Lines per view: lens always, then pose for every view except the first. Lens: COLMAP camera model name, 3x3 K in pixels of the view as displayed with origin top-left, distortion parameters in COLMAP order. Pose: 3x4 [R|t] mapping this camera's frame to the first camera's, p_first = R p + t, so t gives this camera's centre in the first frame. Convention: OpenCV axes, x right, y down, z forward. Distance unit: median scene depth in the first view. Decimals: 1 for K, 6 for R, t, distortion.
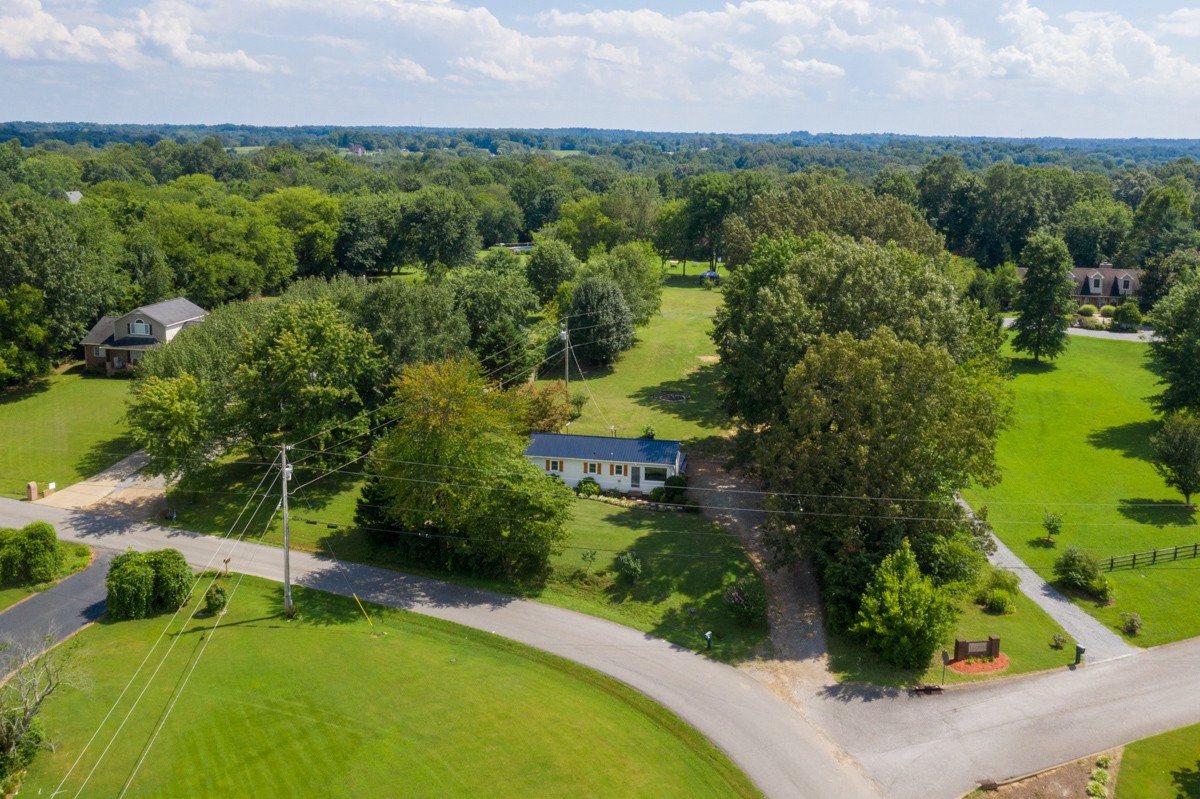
lens RADIAL K [[1238.3, 0, 600.0], [0, 1238.3, 399.5], [0, 0, 1]] dist [-0.009358, -0.020356]
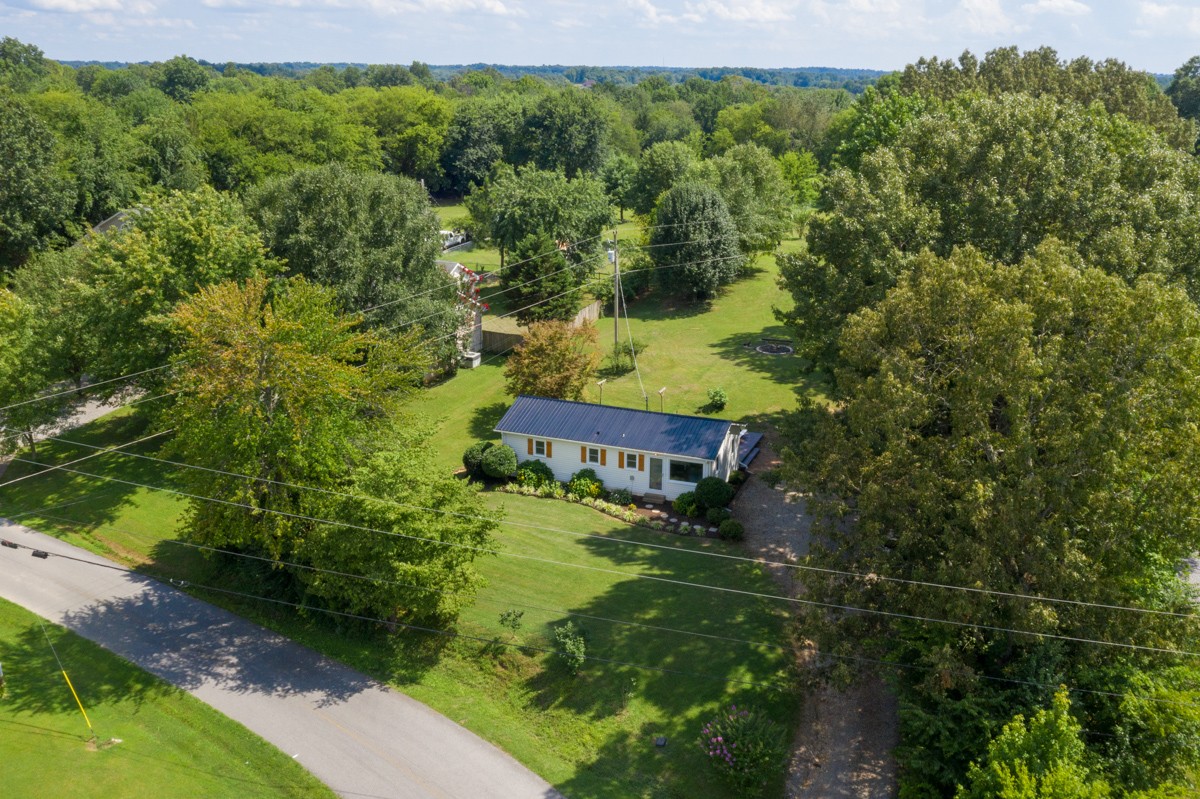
lens RADIAL K [[1136.9, 0, 602.2], [0, 1136.9, 406.5], [0, 0, 1]] dist [-0.021886, 0.014277]
pose [[0.978095, 0.054174, -0.200987, 0.122765], [-0.040655, 0.996662, 0.070794, -0.013972], [0.204151, -0.061072, 0.977033, 0.426466]]
